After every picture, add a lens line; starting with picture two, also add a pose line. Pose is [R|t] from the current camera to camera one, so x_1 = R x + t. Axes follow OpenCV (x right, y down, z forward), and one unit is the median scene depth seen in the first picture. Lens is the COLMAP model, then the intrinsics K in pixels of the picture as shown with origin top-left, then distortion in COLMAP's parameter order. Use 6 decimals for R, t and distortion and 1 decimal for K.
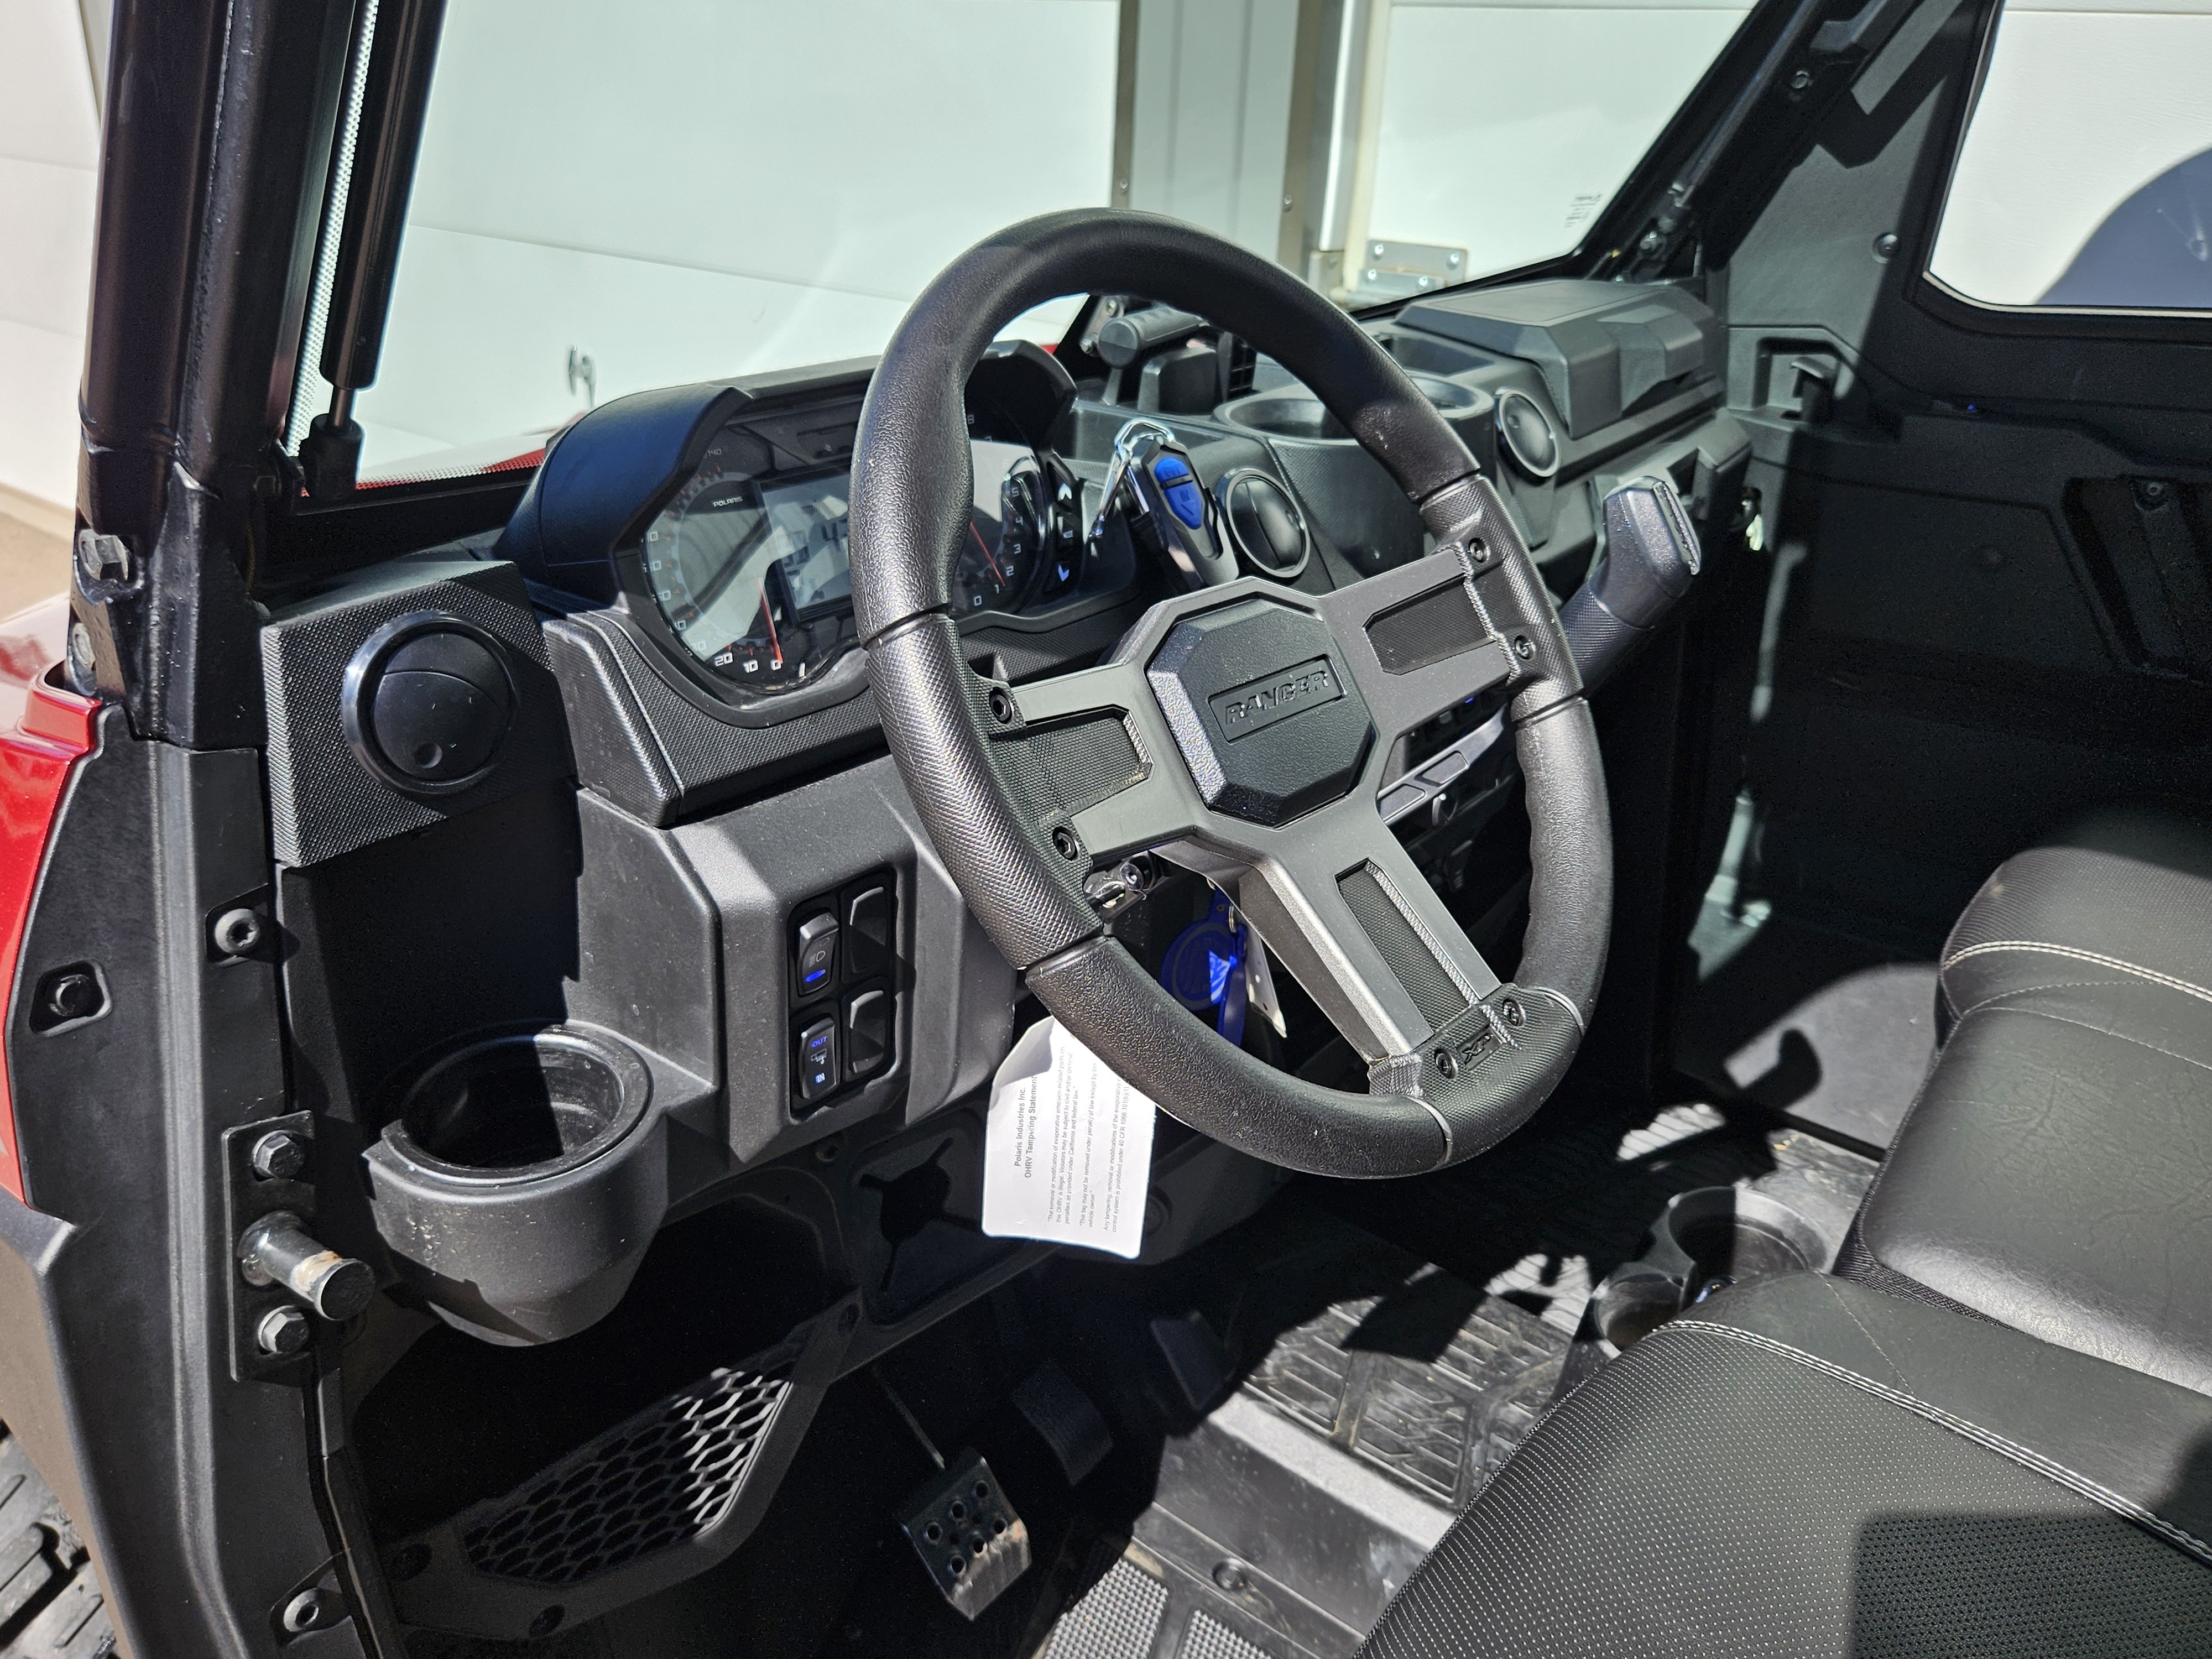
lens RADIAL K [[1696.1, 0, 1078.9], [0, 1696.1, 817.2], [0, 0, 1]] dist [0.043575, -0.007345]
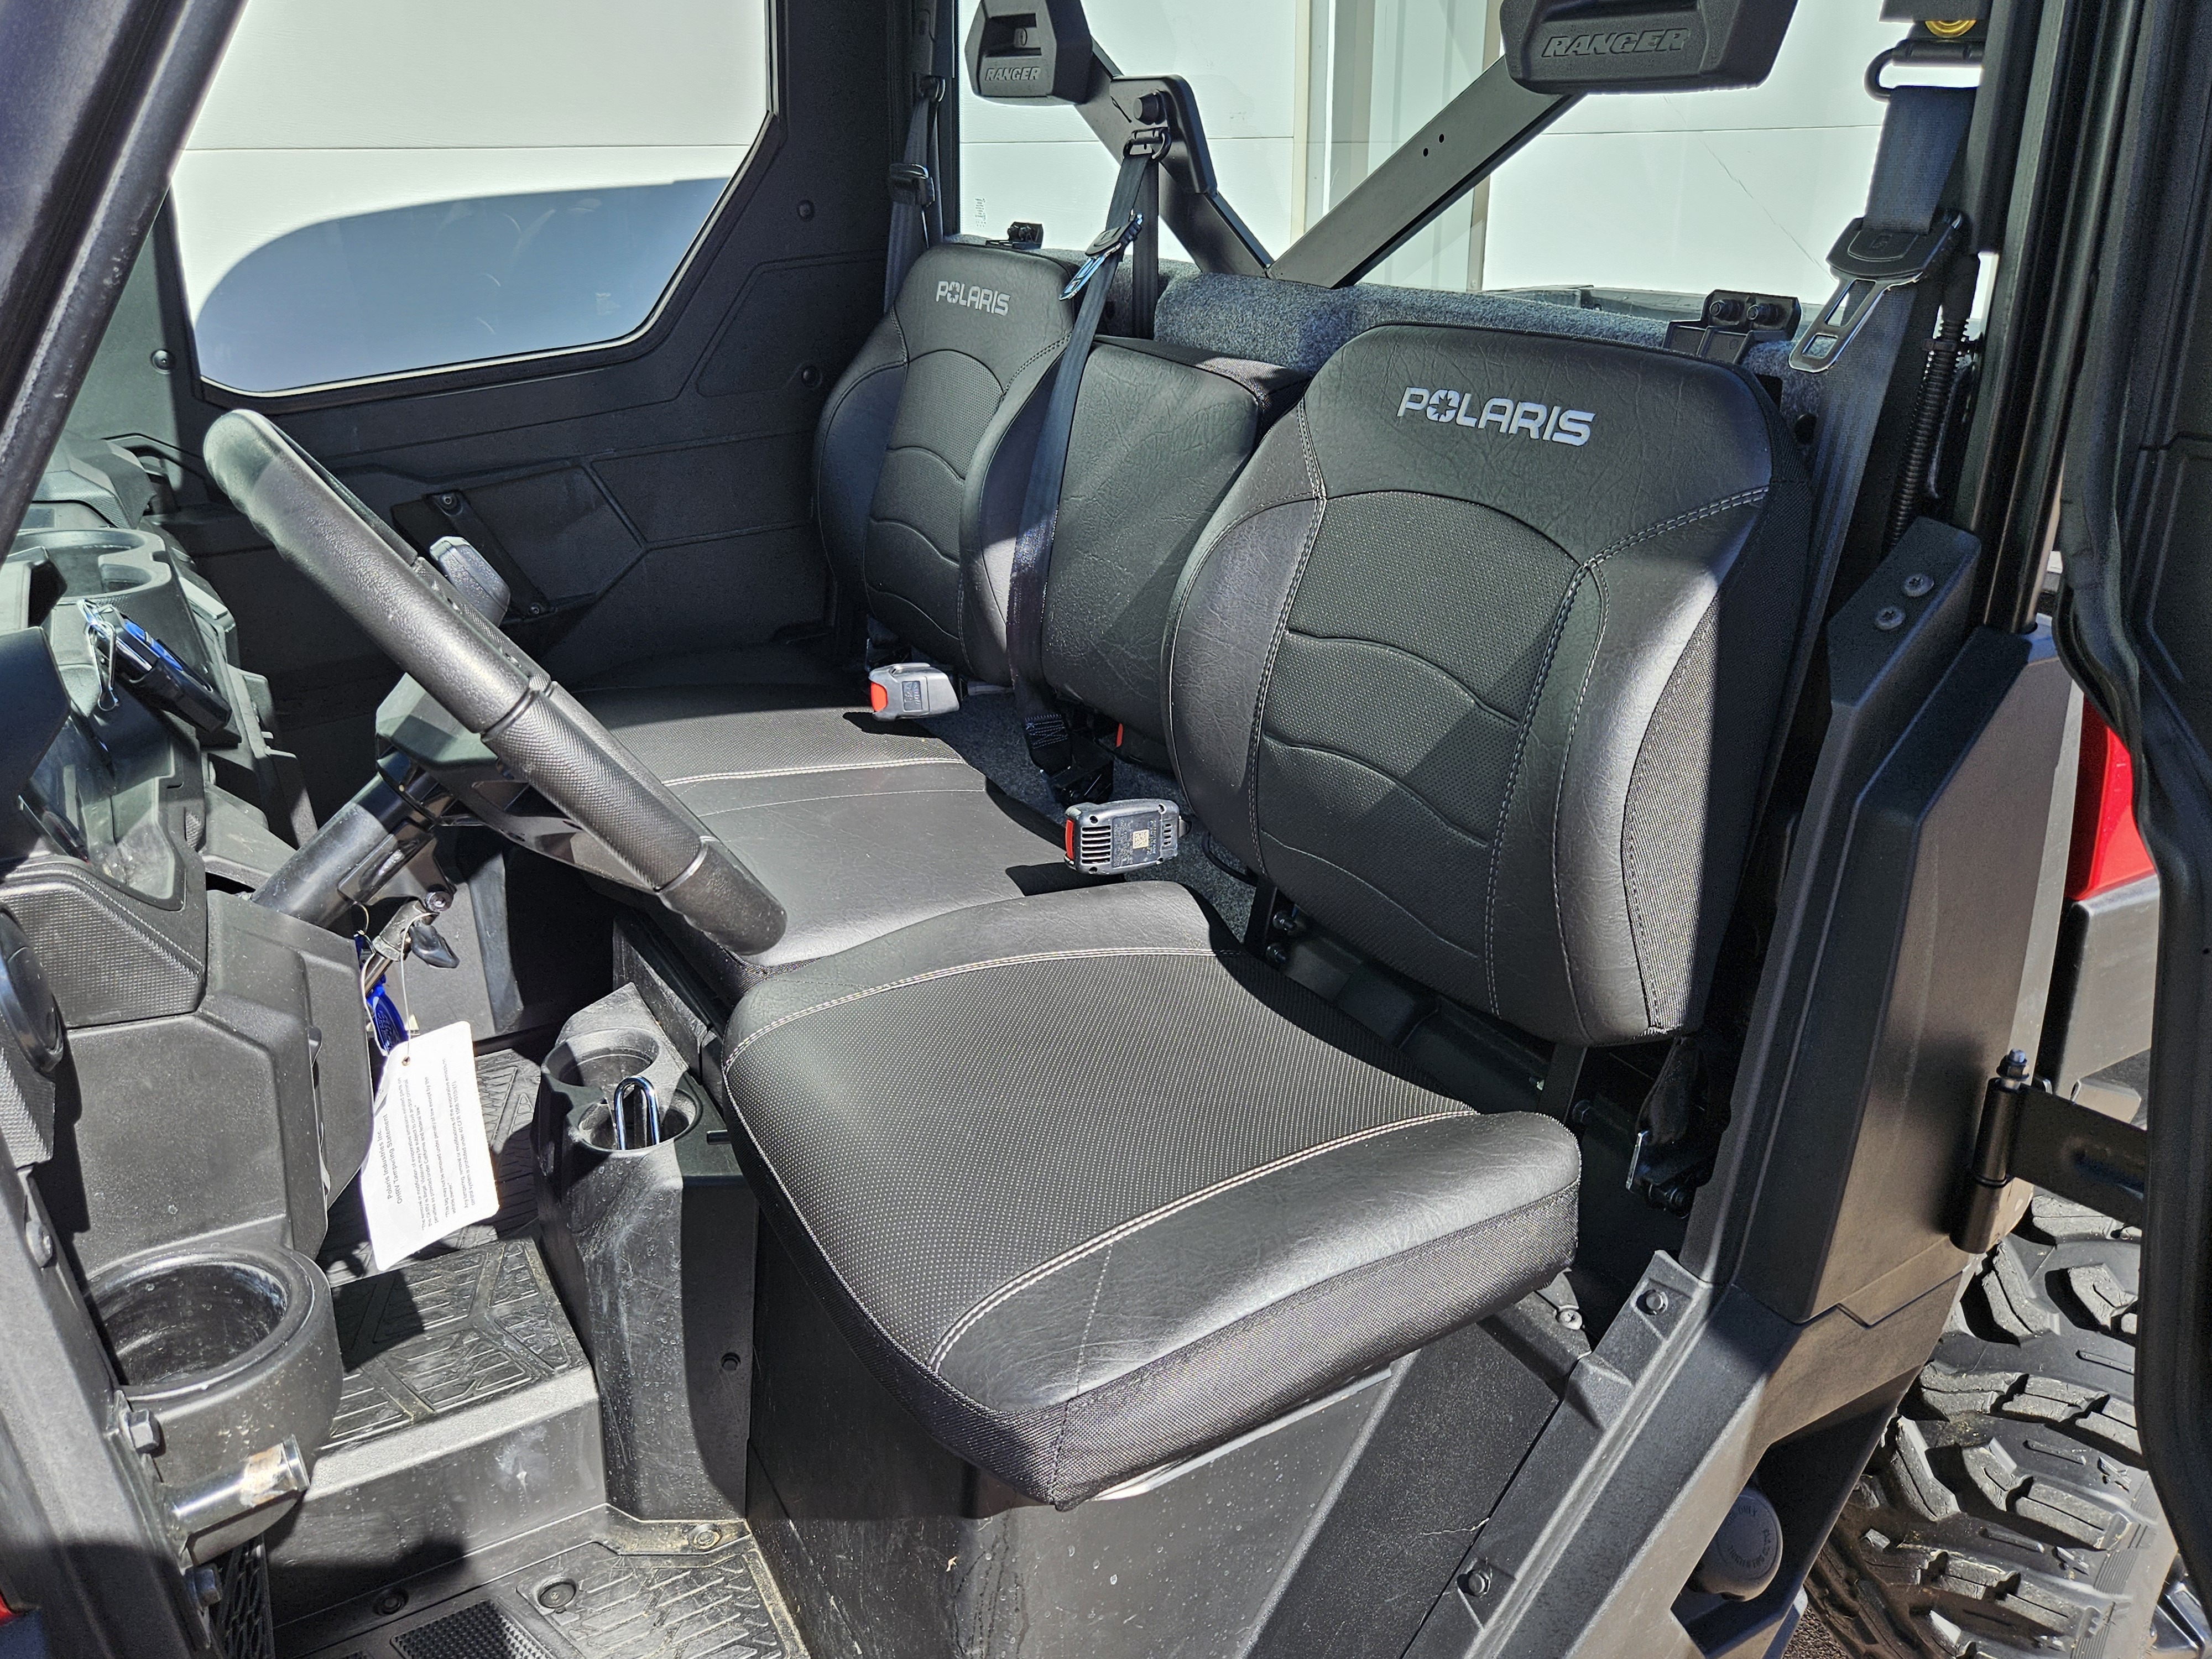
lens RADIAL K [[1696.1, 0, 1078.9], [0, 1696.1, 817.2], [0, 0, 1]] dist [0.043575, -0.007345]
pose [[0.372938, -0.377780, 0.847466, -0.513815], [0.406290, 0.887630, 0.216891, -0.062962], [-0.834174, 0.263430, 0.484519, -0.029688]]
